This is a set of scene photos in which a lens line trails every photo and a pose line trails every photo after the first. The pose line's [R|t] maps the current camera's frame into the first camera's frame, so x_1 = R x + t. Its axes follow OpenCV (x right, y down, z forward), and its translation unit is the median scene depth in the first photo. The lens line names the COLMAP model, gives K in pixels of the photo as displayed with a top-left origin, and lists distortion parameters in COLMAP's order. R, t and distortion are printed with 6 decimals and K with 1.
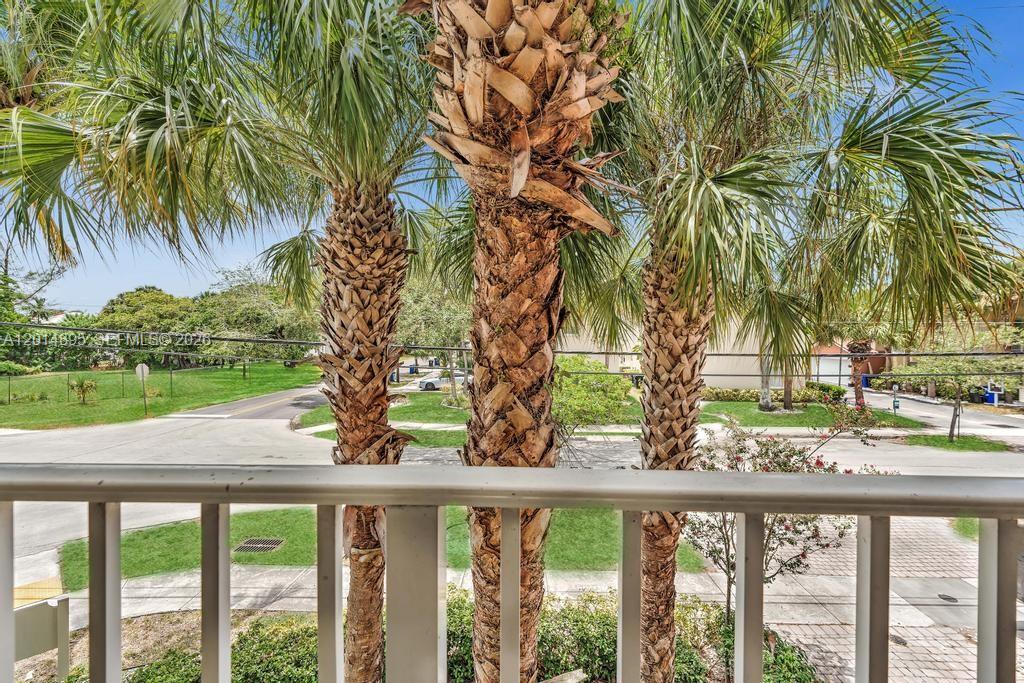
lens RADIAL K [[467.3, 0, 511.7], [0, 467.3, 334.7], [0, 0, 1]] dist [-0.005223, 0.000879]
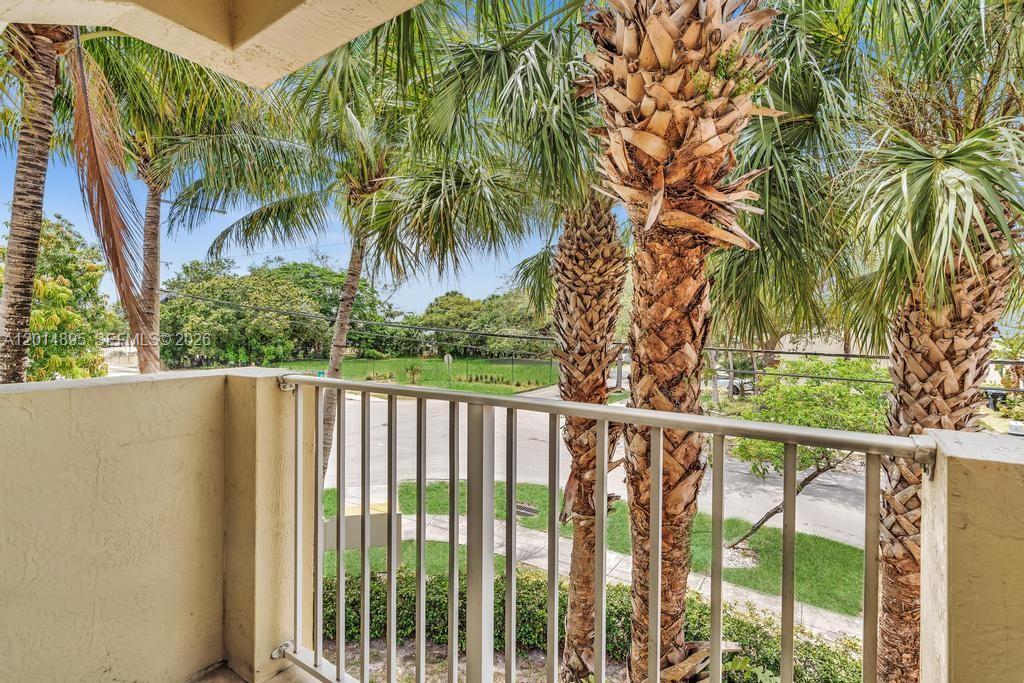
lens RADIAL K [[478.7, 0, 500.3], [0, 478.7, 335.1], [0, 0, 1]] dist [0.002640, 0.001256]
pose [[0.843939, 0.010194, -0.536342, 0.155787], [-0.006736, 0.999942, 0.008407, -0.005509], [0.536396, -0.003483, 0.843959, -0.139010]]
